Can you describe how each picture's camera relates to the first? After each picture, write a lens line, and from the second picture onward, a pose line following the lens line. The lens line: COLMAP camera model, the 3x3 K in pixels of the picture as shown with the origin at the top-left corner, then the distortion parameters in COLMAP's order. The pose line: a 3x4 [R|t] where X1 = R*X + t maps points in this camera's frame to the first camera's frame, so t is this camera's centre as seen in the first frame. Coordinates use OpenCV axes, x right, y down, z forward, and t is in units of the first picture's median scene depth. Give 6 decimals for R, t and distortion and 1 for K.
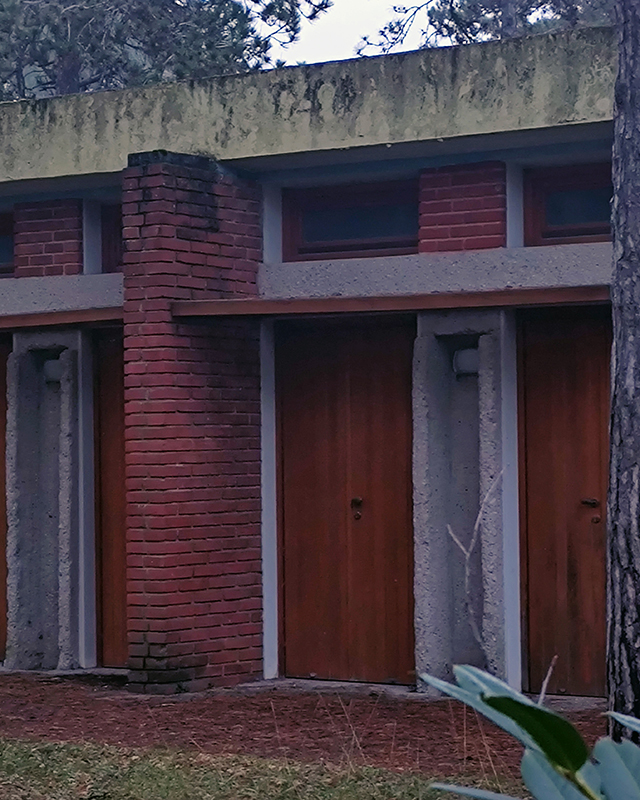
lens RADIAL K [[2666.8, 0, 320.0], [0, 2666.8, 400.0], [0, 0, 1]] dist [0.297423, -2.024867]
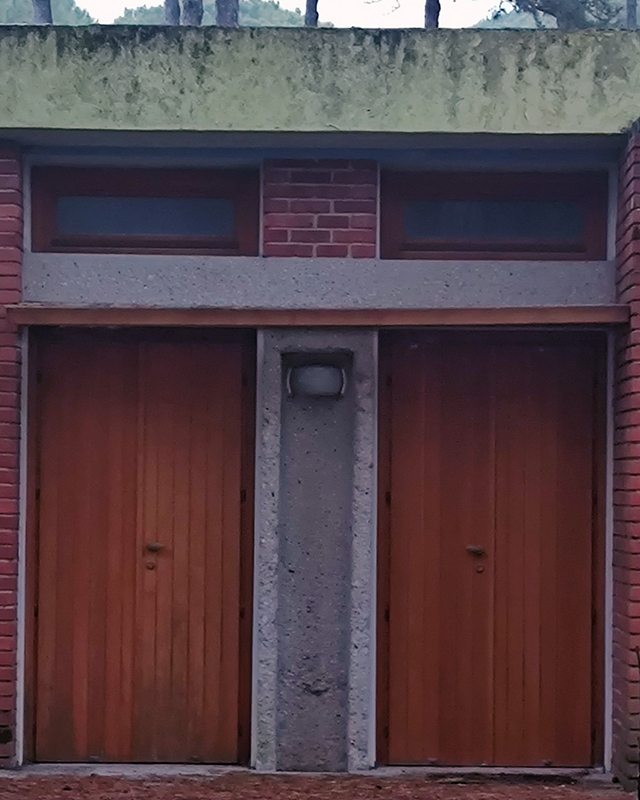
lens RADIAL K [[2666.8, 0, 320.0], [0, 2666.8, 400.0], [0, 0, 1]] dist [0.297423, -2.024867]
pose [[0.808779, 0.043733, 0.586485, -0.569118], [-0.035477, 0.999043, -0.025574, 0.015168], [-0.587042, -0.000123, 0.809556, 0.384909]]
